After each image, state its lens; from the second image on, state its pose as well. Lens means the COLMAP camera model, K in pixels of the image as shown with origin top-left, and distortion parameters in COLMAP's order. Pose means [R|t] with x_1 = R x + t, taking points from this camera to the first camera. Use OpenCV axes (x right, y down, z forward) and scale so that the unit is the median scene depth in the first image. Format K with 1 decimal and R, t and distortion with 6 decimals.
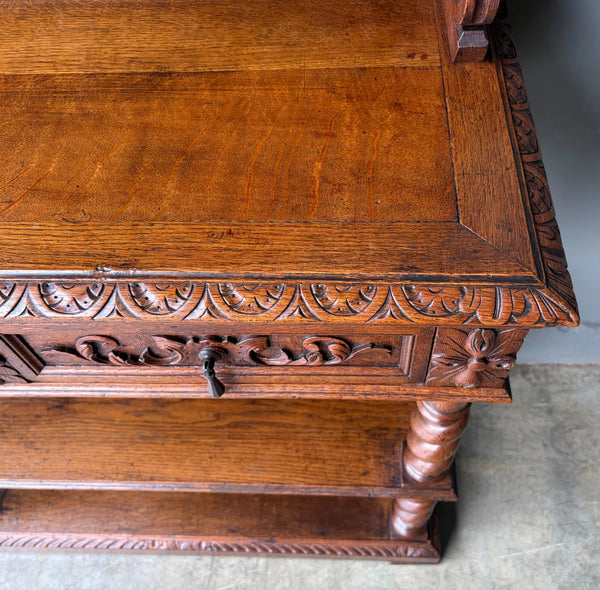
lens RADIAL K [[607.5, 0, 329.3], [0, 607.5, 295.4], [0, 0, 1]] dist [0.035880, -0.034611]
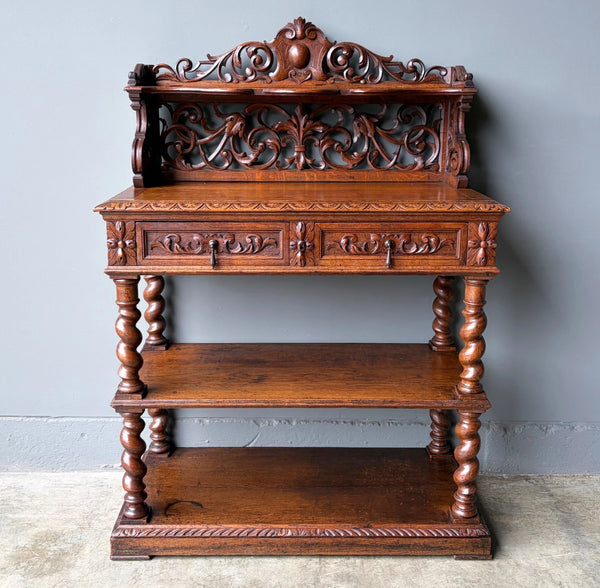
lens RADIAL K [[740.4, 0, 299.0], [0, 740.4, 258.2], [0, 0, 1]] dist [0.075015, -0.096022]
pose [[0.998390, 0.030980, 0.047521, -0.347509], [0.011192, 0.713672, -0.700391, 1.142753], [-0.055612, 0.699795, 0.712176, -0.618142]]
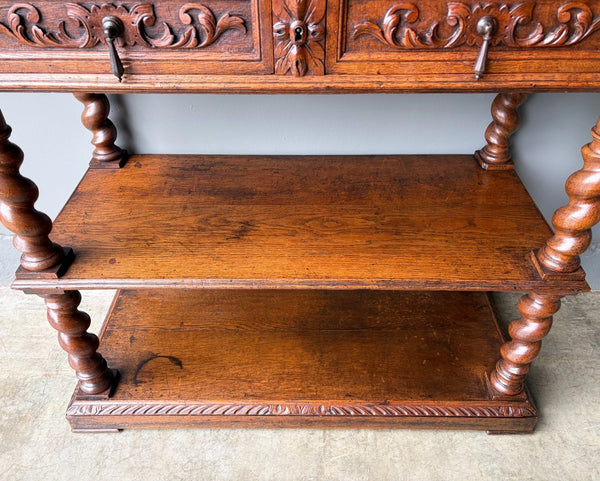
lens RADIAL K [[492.3, 0, 300.0], [0, 492.3, 240.5], [0, 0, 1]] dist [0.048793, -0.047901]
pose [[0.999071, 0.009553, 0.042012, -0.287396], [0.003753, 0.952105, -0.305749, 0.391457], [-0.042920, 0.305623, 0.951185, 0.058818]]
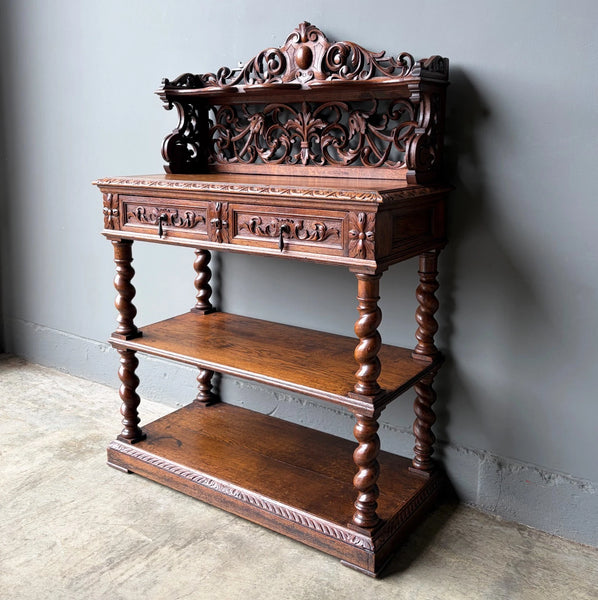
lens RADIAL K [[656.0, 0, 297.4], [0, 656.0, 267.3], [0, 0, 1]] dist [0.046646, -0.011254]
pose [[0.838296, 0.141424, -0.526553, 0.684856], [-0.473619, 0.667304, -0.574795, 0.892310], [0.270081, 0.731235, 0.626380, -0.360564]]
